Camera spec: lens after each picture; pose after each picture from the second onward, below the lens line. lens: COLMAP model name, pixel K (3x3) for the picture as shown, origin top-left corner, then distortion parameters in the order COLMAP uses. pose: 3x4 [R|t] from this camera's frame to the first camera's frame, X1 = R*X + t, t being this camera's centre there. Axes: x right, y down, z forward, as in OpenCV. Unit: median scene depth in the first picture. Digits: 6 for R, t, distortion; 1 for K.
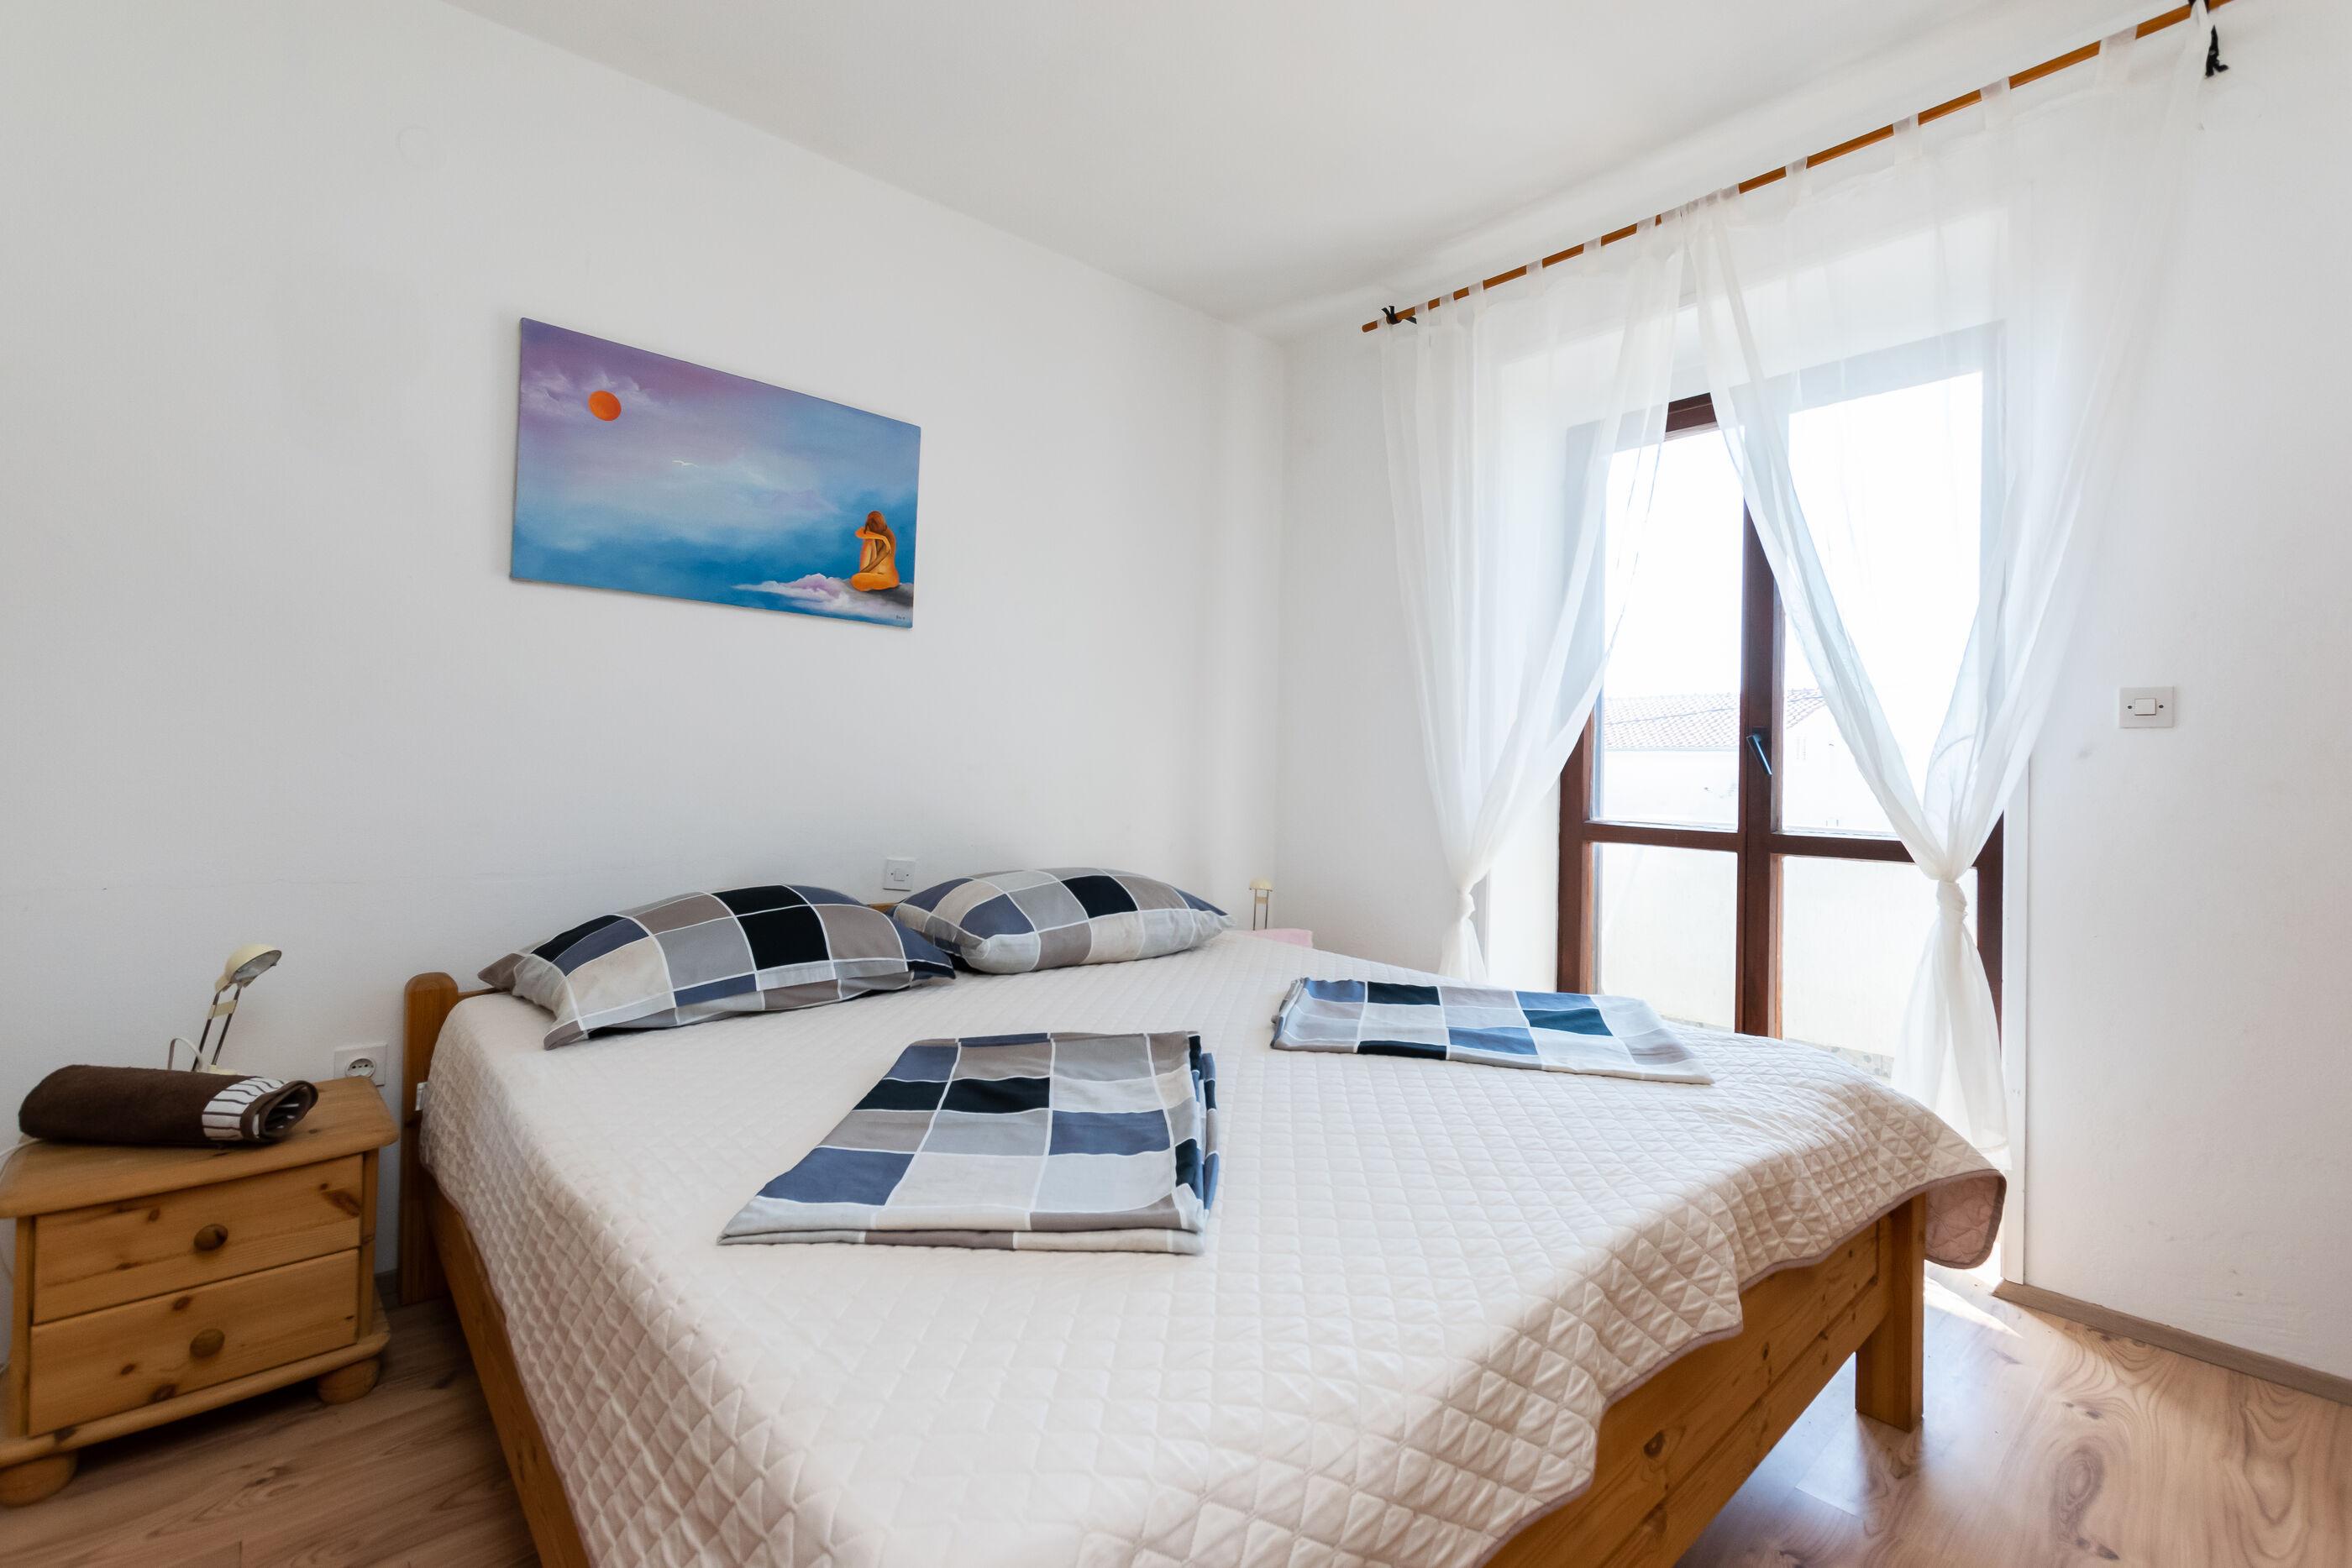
lens RADIAL K [[1020.0, 0, 1192.4], [0, 1020.0, 718.6], [0, 0, 1]] dist [0.009520, -0.003104]
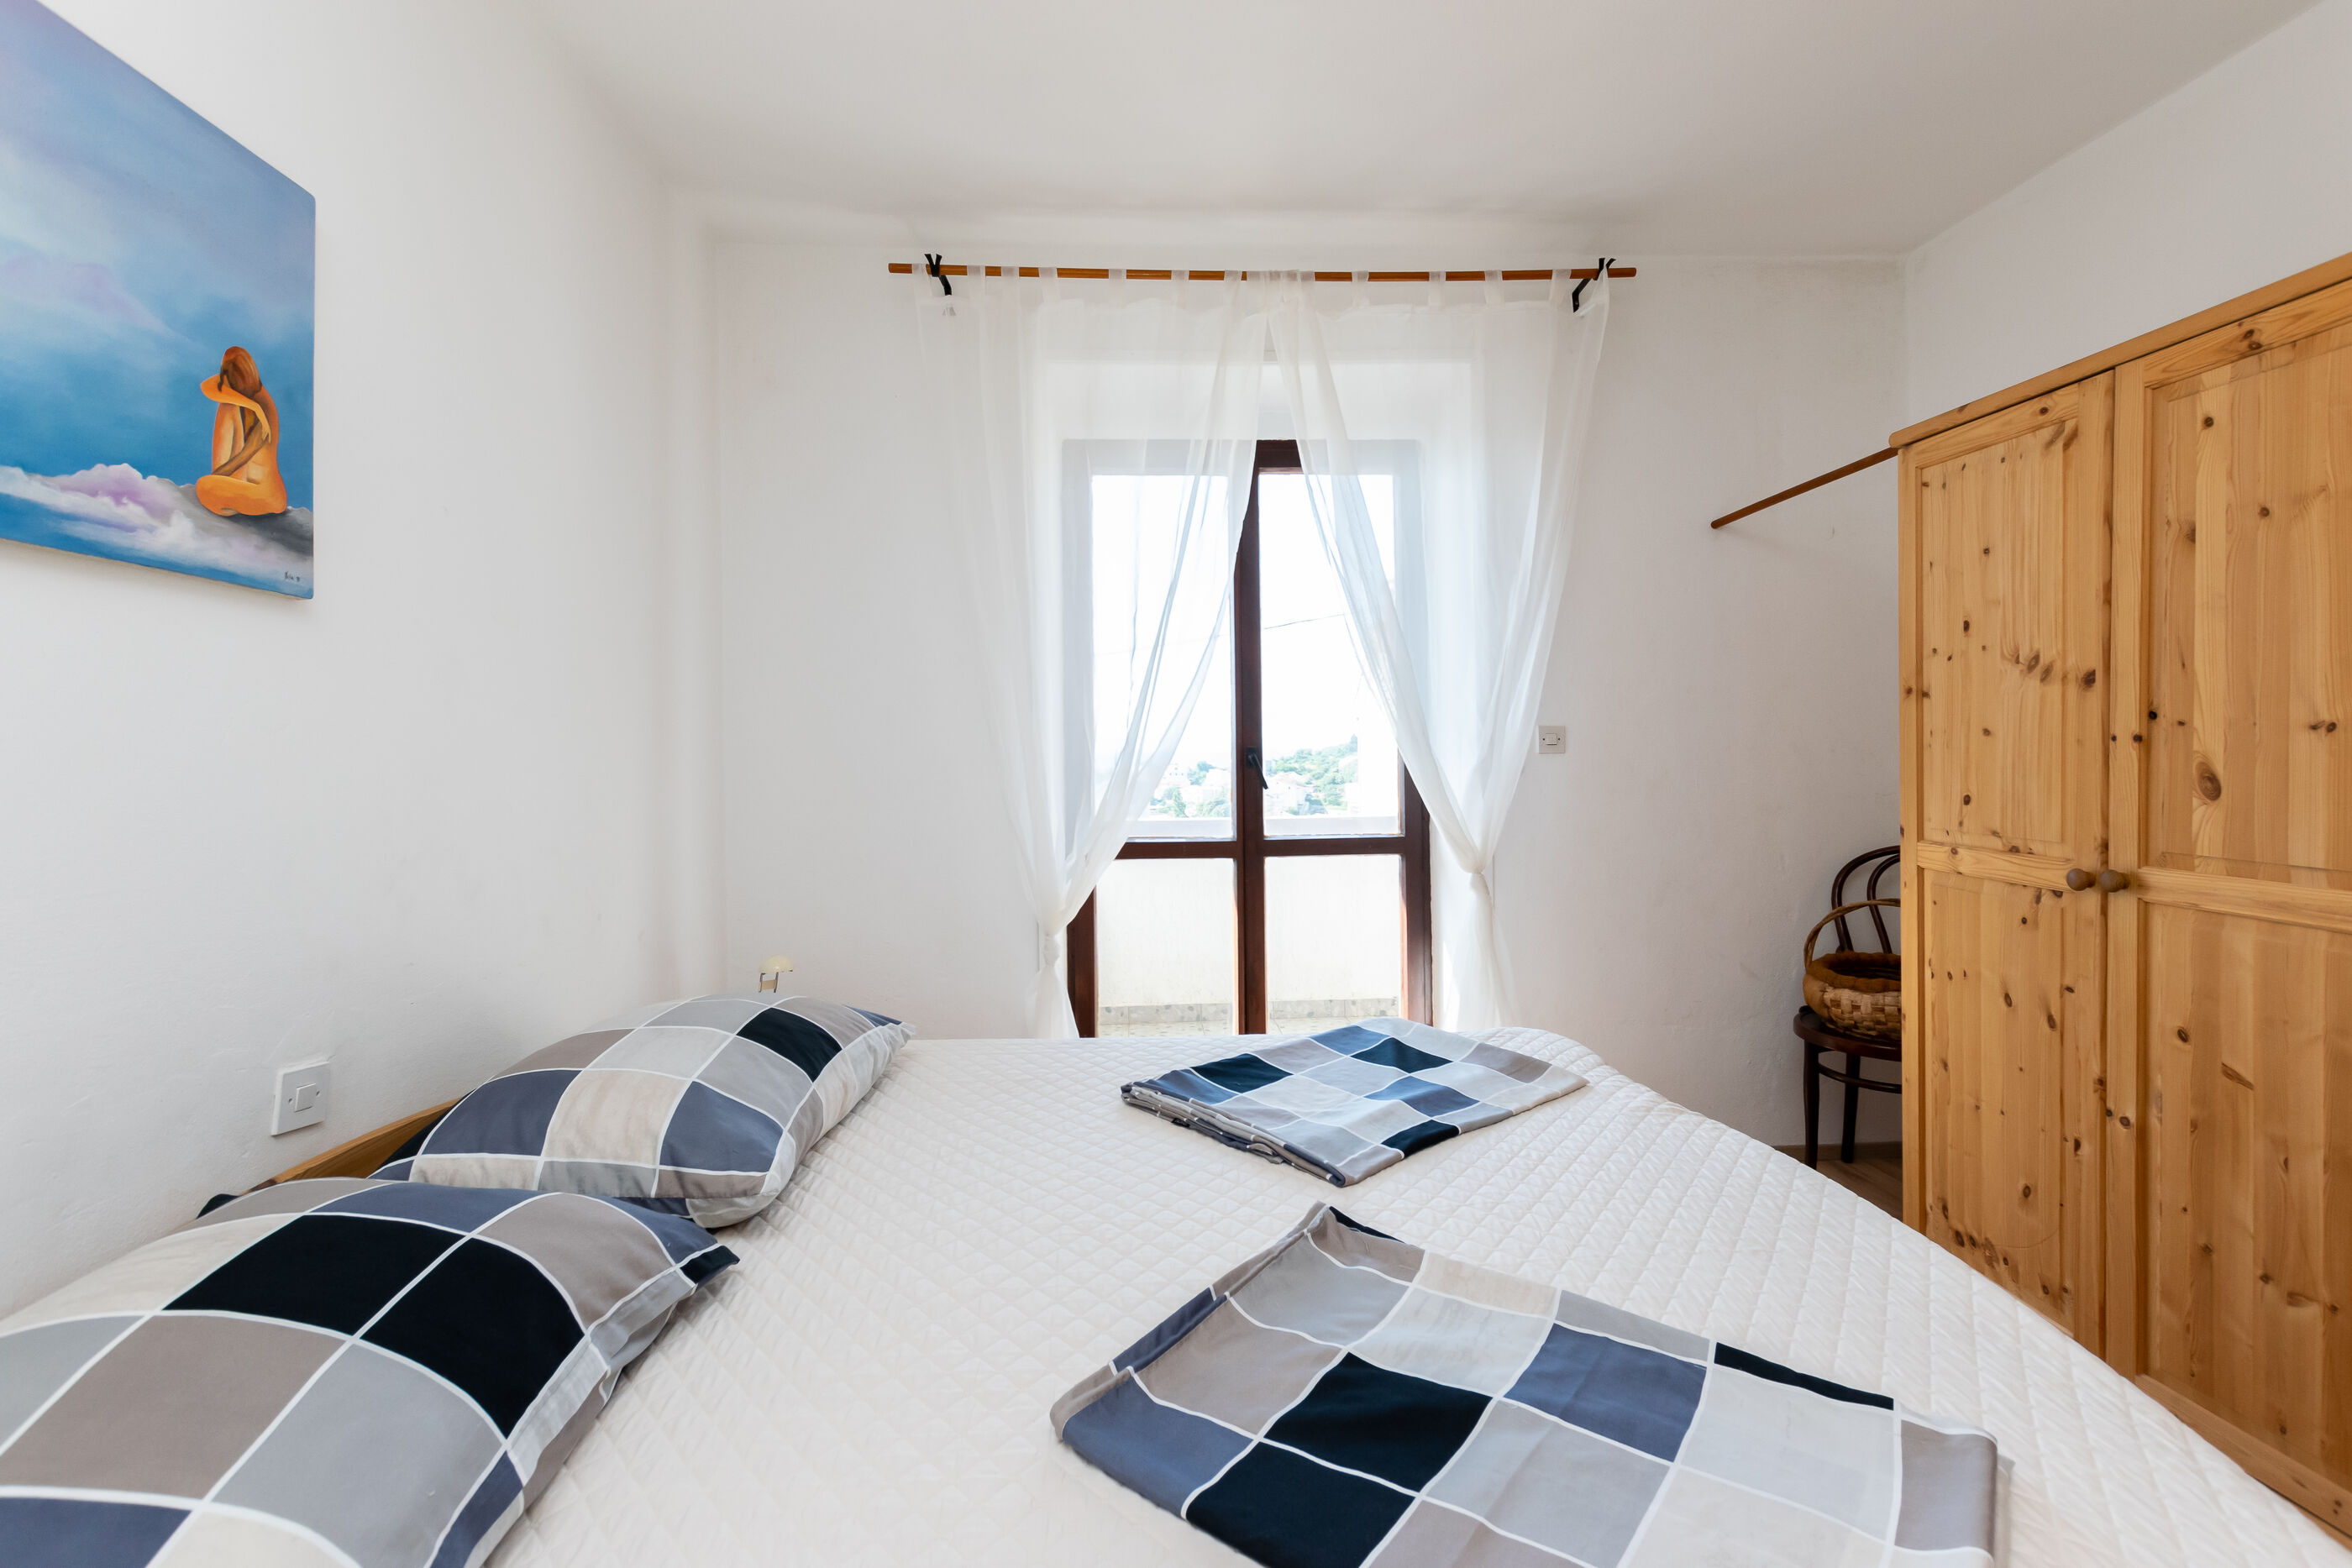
lens RADIAL K [[1020.0, 0, 1192.4], [0, 1020.0, 718.6], [0, 0, 1]] dist [0.009520, -0.003104]
pose [[0.635870, -0.005947, 0.771773, -0.401068], [-0.010435, 0.999813, 0.016302, -0.044414], [-0.771725, -0.018420, 0.635689, 0.359598]]
